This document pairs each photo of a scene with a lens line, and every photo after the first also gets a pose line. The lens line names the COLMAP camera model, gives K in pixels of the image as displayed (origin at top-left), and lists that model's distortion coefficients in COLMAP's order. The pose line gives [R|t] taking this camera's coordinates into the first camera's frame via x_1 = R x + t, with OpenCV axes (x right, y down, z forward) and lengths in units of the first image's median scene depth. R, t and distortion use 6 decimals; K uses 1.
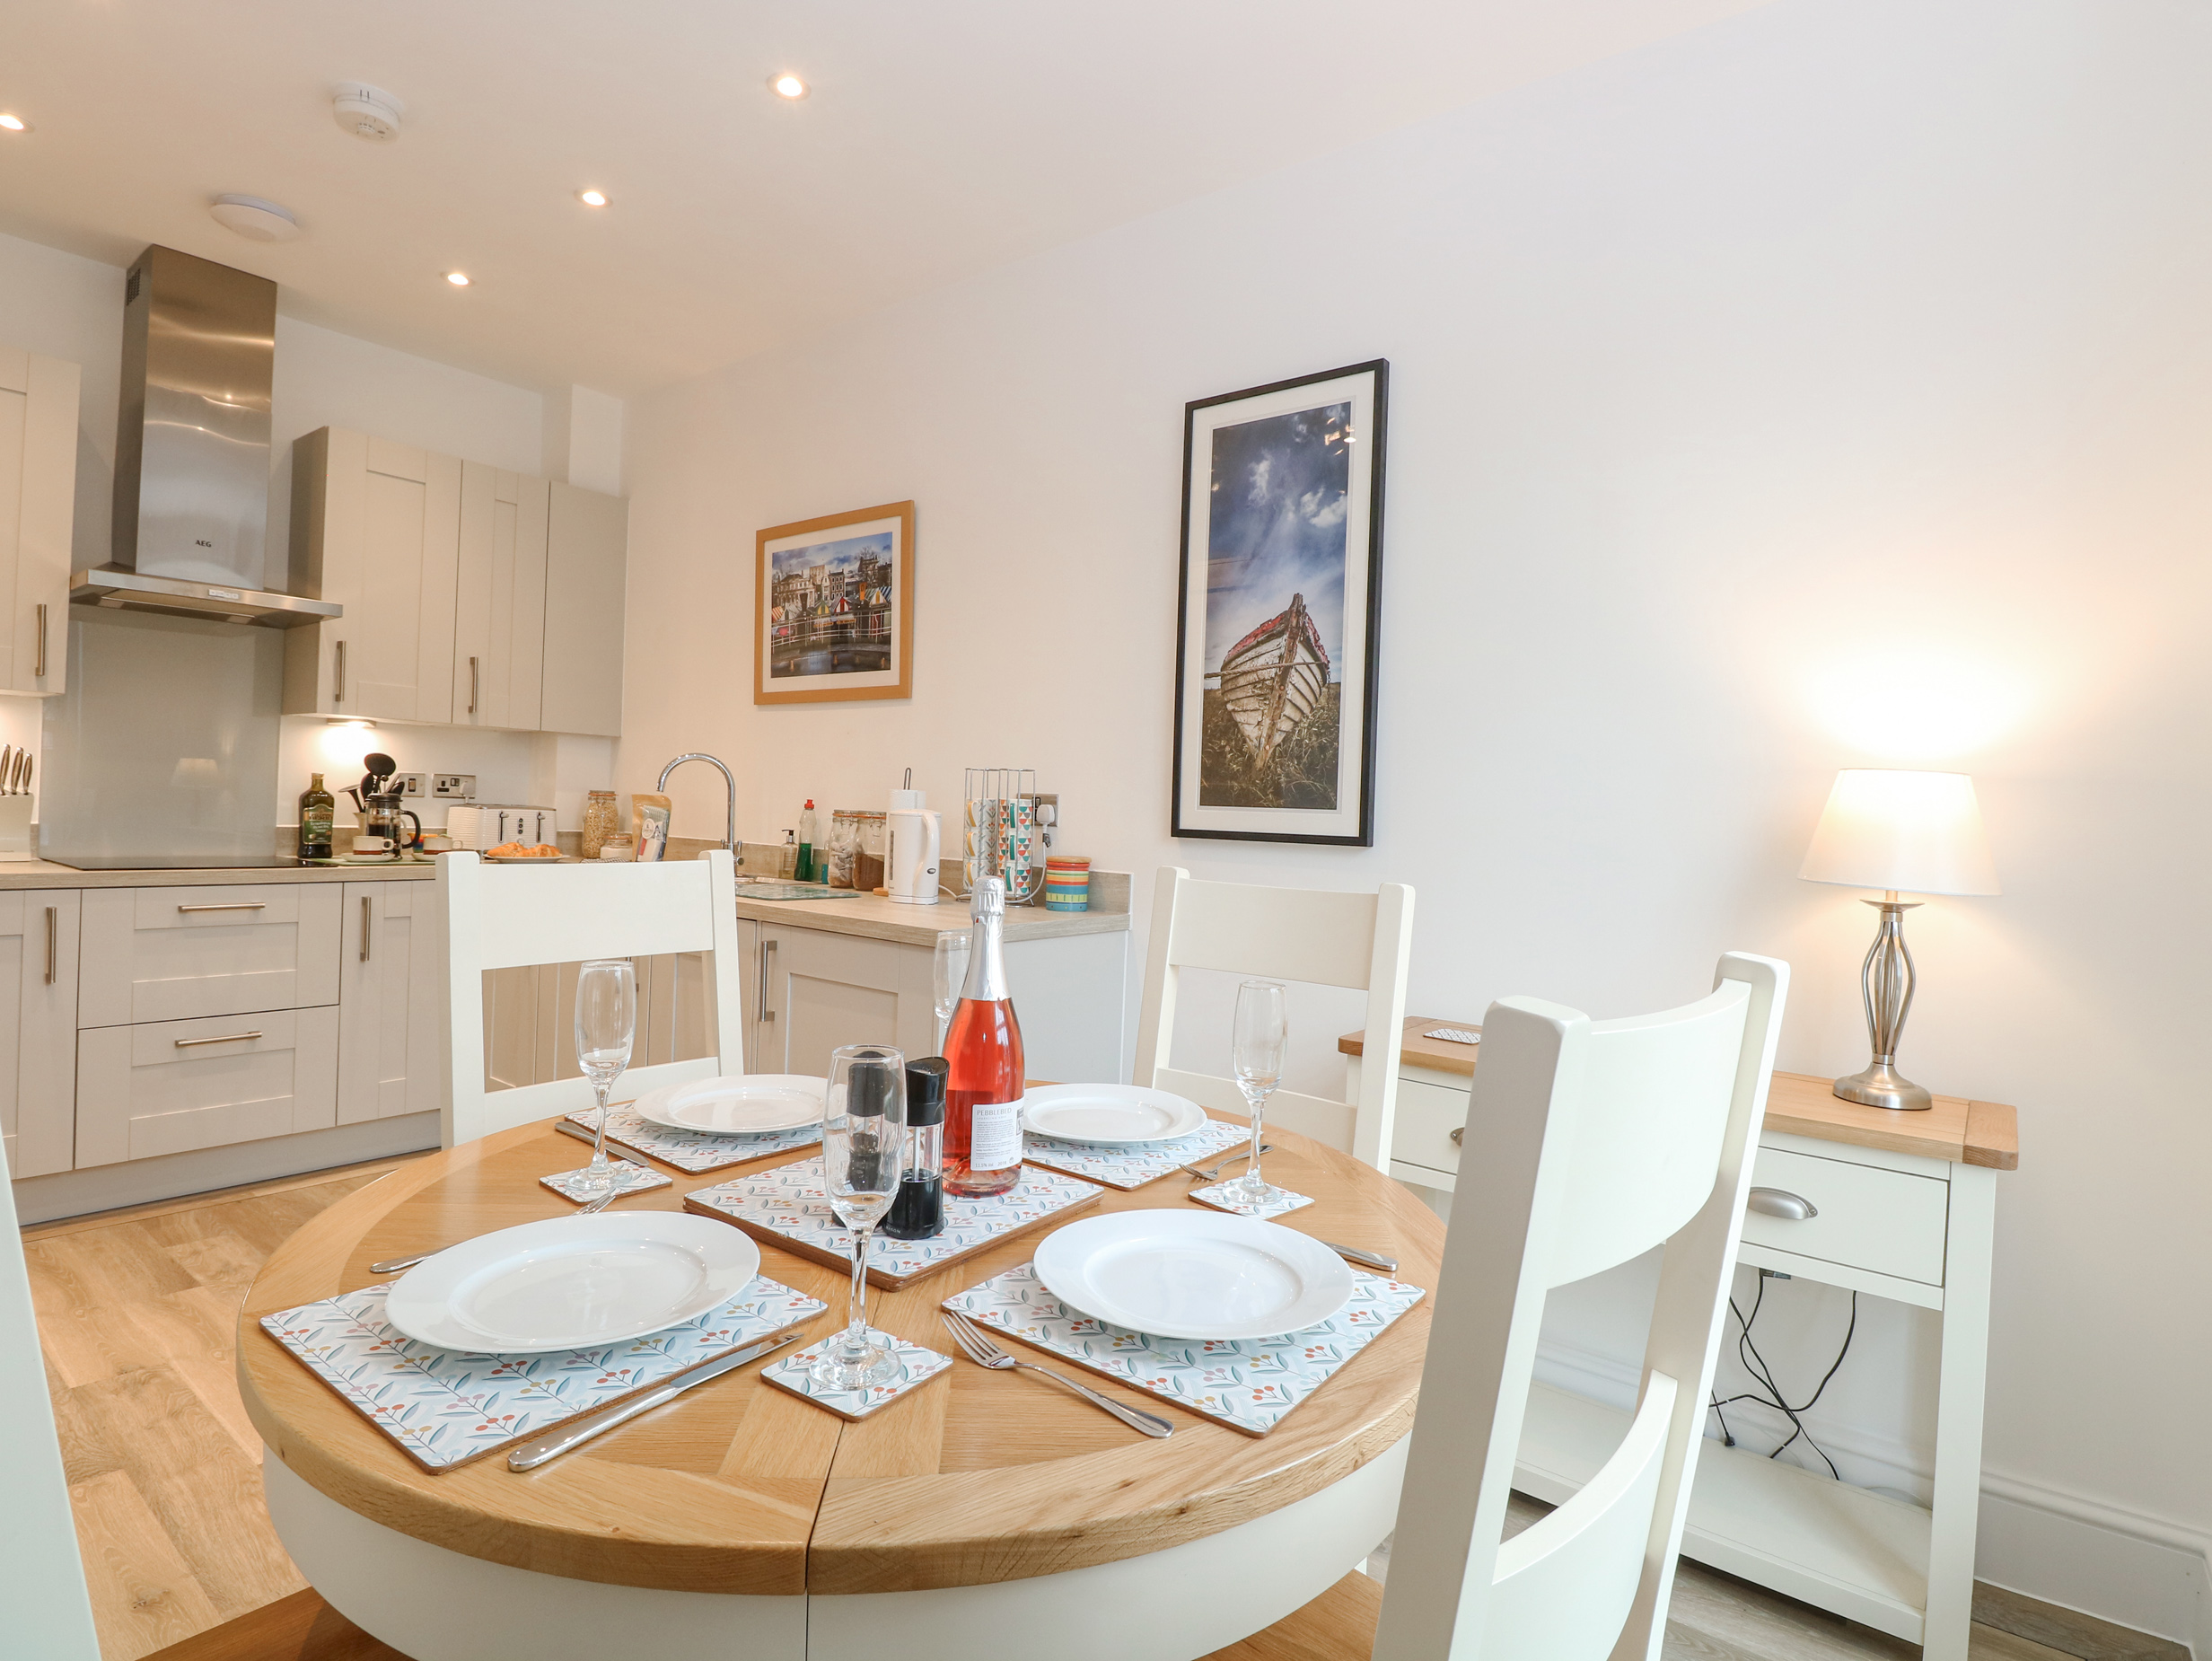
lens RADIAL K [[1142.1, 0, 1118.9], [0, 1142.1, 810.4], [0, 0, 1]] dist [-0.004817, -0.012024]
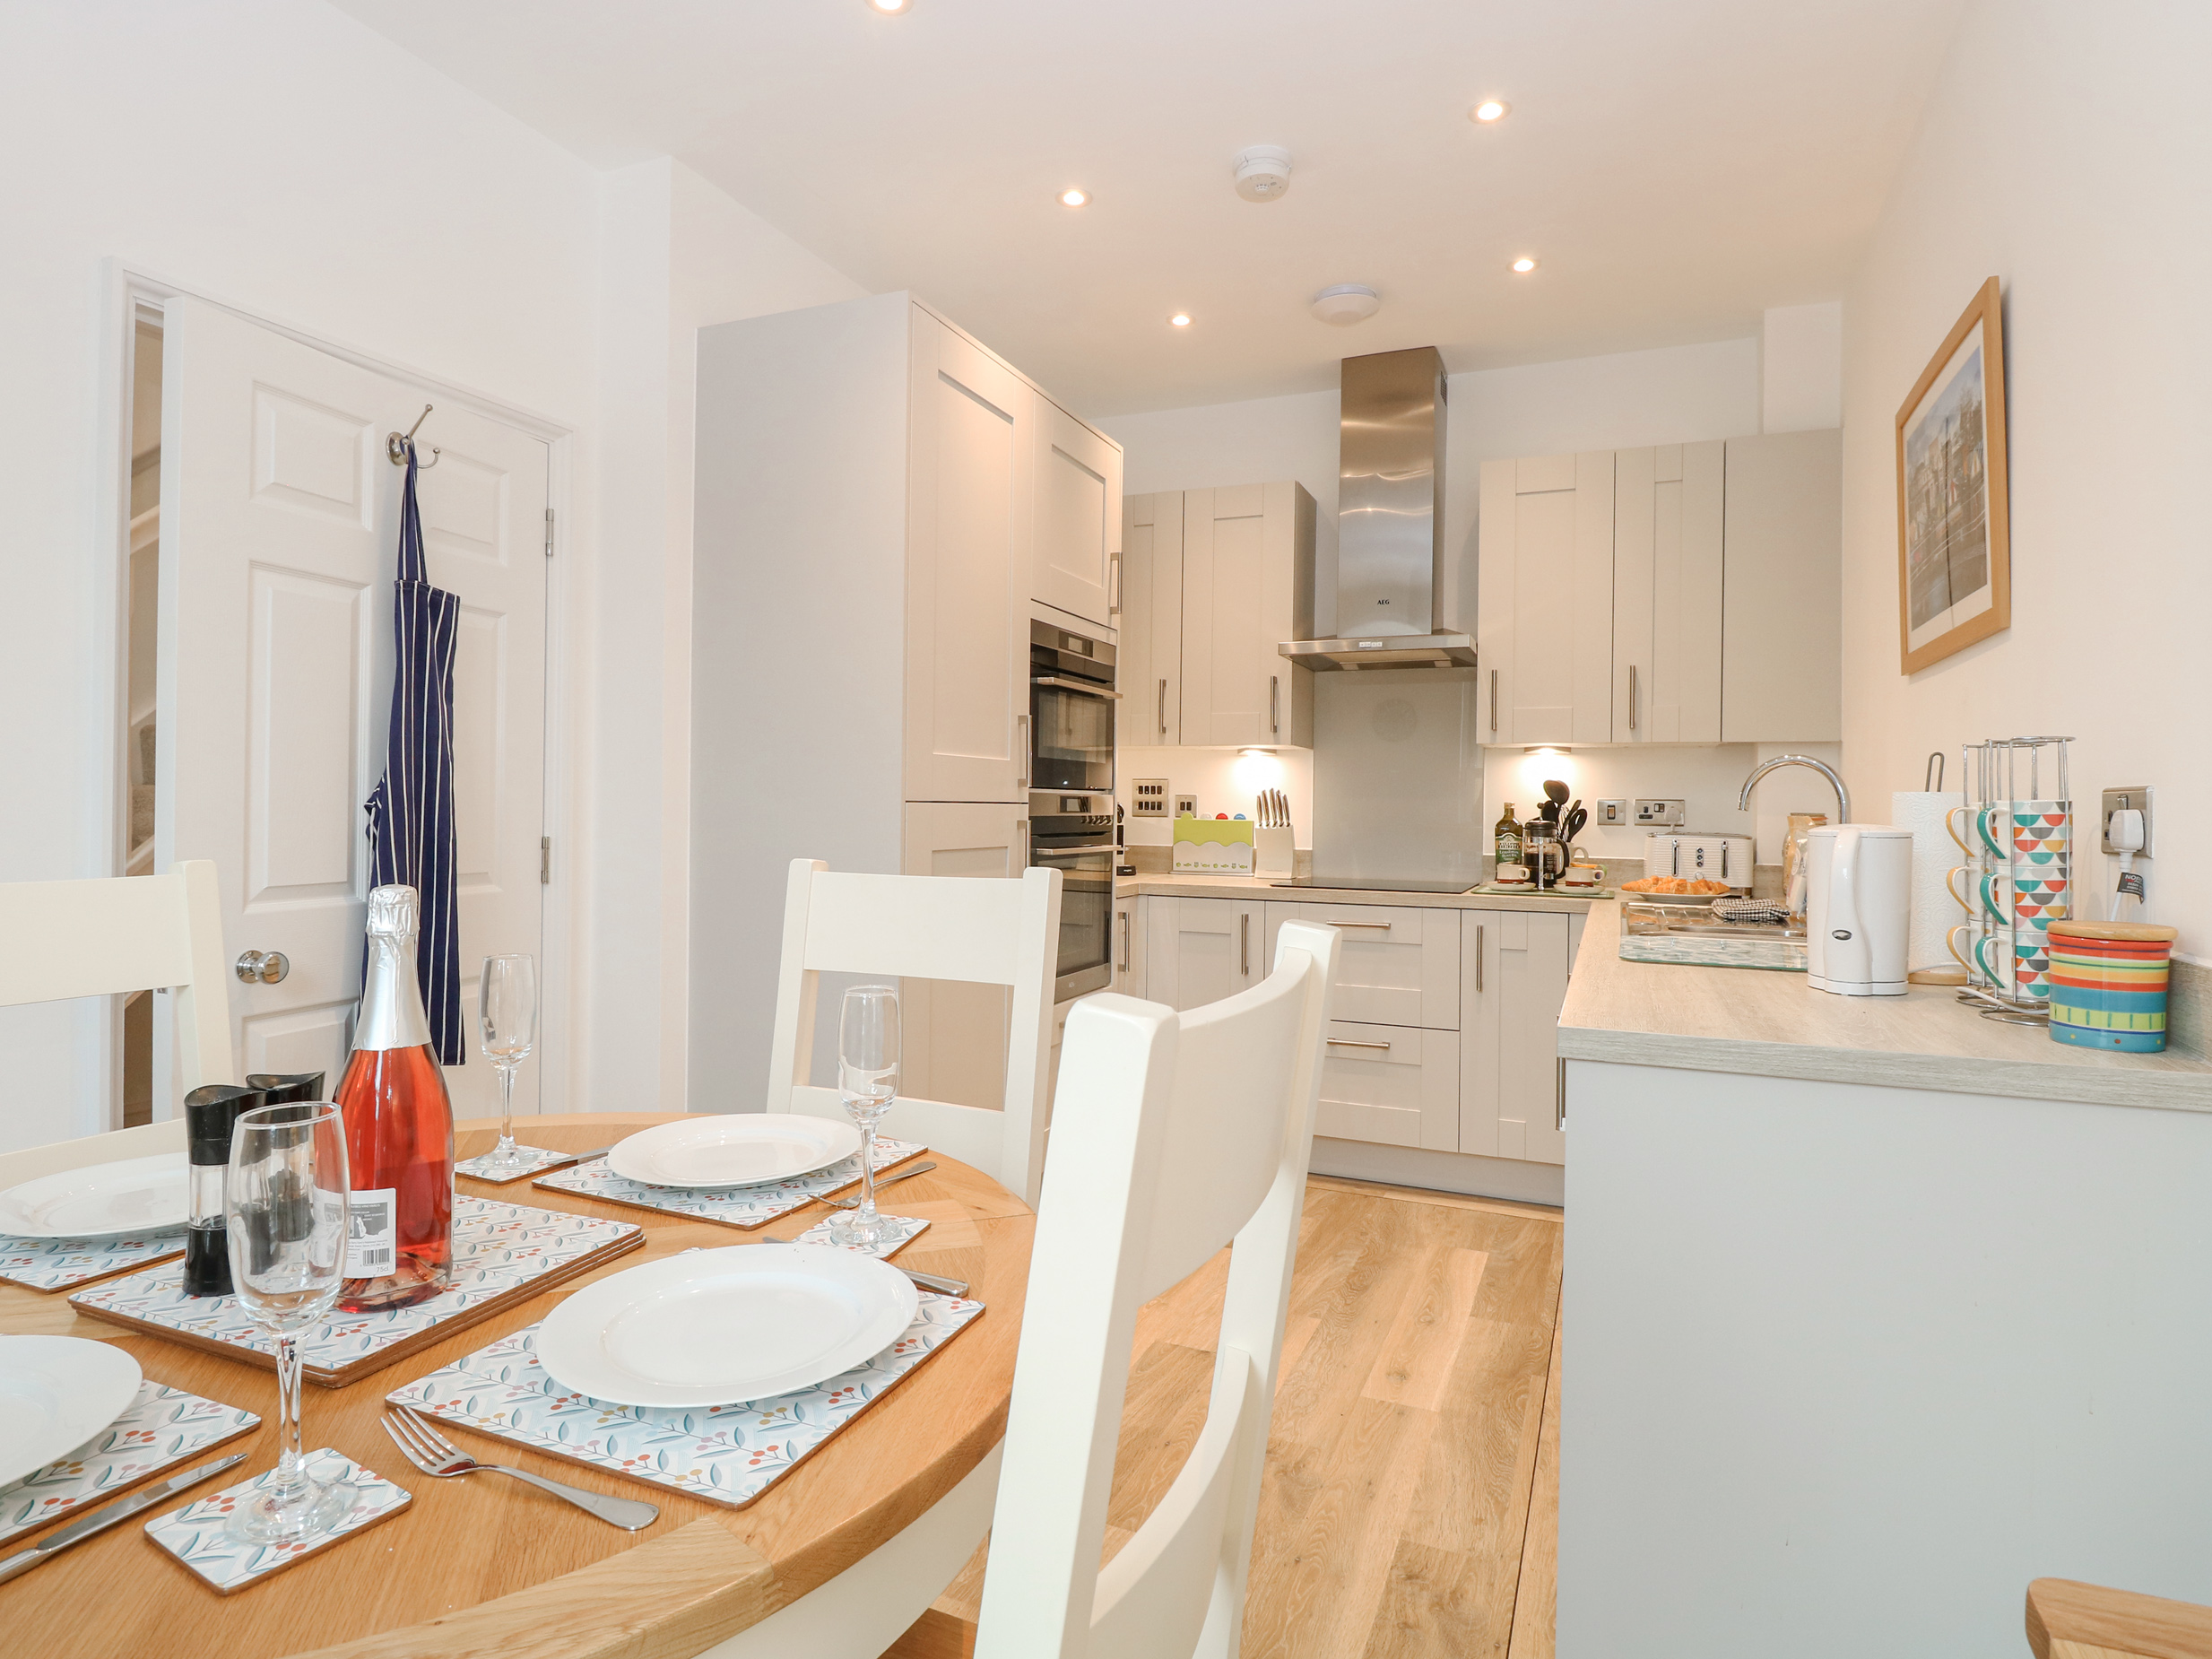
lens RADIAL K [[1193.9, 0, 1111.7], [0, 1193.9, 807.9], [0, 0, 1]] dist [-0.011654, -0.002900]
pose [[0.242226, -0.032295, -0.969682, 0.260501], [-0.004494, 0.999398, -0.034408, 0.011078], [0.970210, 0.012692, 0.241935, 0.432682]]
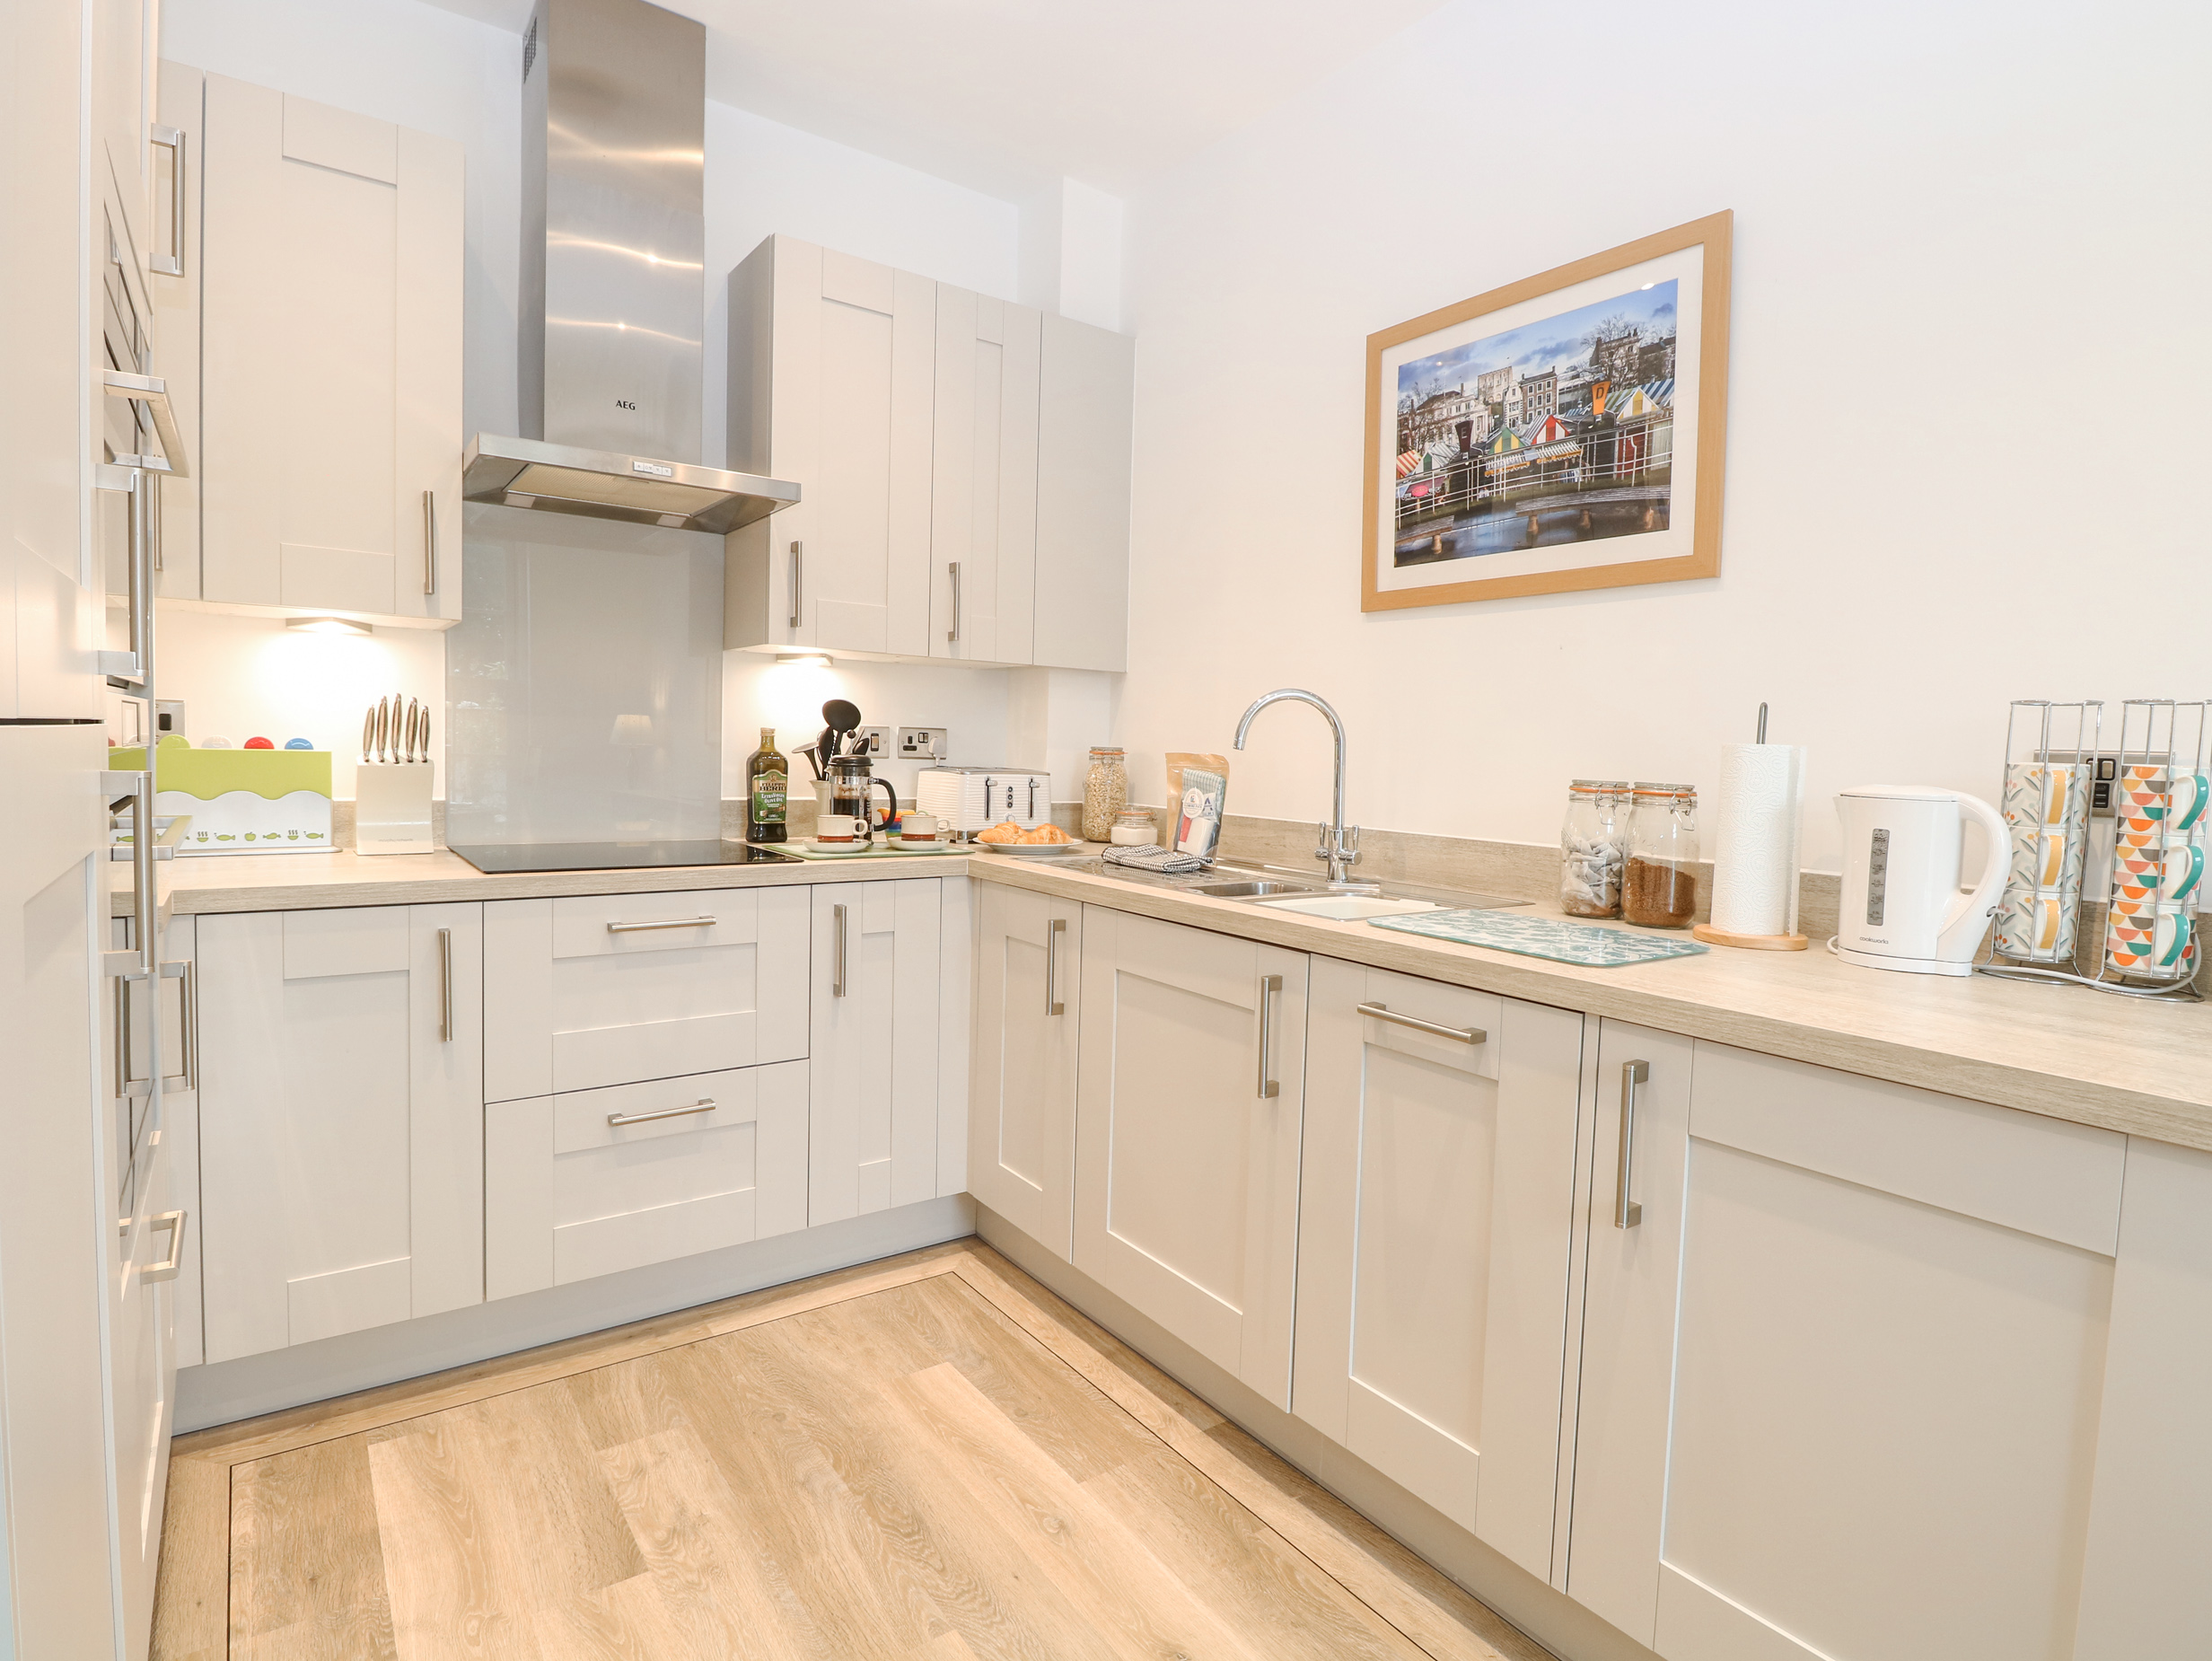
lens RADIAL K [[1142.1, 0, 1113.4], [0, 1142.1, 810.7], [0, 0, 1]] dist [-0.004817, -0.012024]
pose [[0.958755, 0.006957, -0.284150, -0.299814], [0.006246, 0.998943, 0.045533, -0.012132], [0.284167, -0.045429, 0.957698, 0.376583]]
